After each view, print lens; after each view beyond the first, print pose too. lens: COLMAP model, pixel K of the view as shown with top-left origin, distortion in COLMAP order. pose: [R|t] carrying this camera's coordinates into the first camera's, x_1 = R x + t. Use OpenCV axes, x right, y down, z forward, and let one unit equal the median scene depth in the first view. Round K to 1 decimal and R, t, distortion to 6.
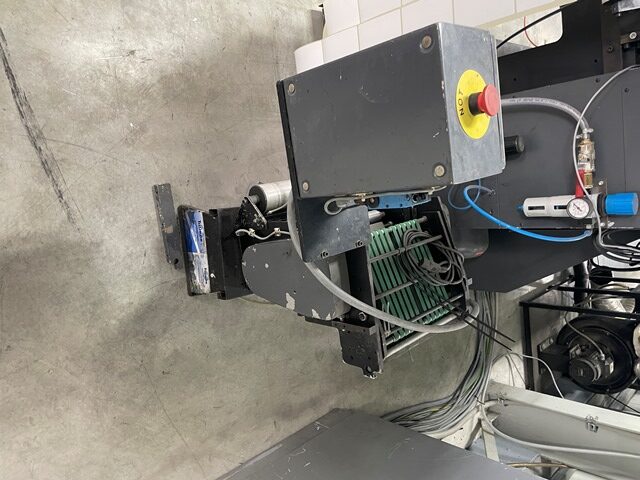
lens RADIAL K [[488.1, 0, 320.0], [0, 488.1, 240.0], [0, 0, 1]] dist [0.002593, -0.002481]
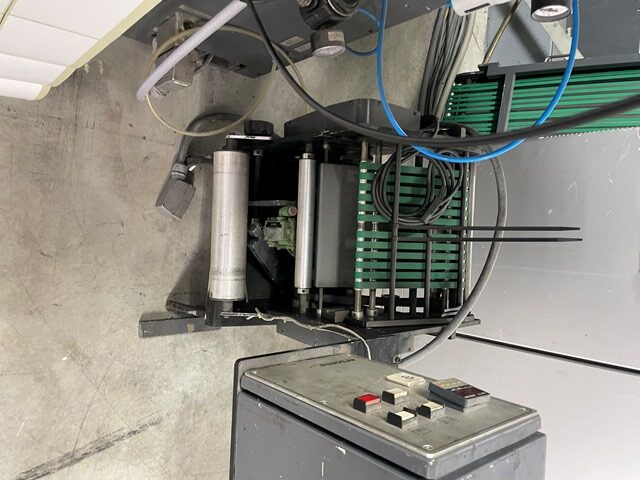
lens RADIAL K [[488.1, 0, 320.0], [0, 488.1, 240.0], [0, 0, 1]] dist [0.002593, -0.002481]
pose [[0.562206, -0.682460, -0.467090, 0.421596], [0.766875, 0.218802, 0.603348, -0.472373], [-0.309560, -0.697405, 0.646373, 0.471338]]
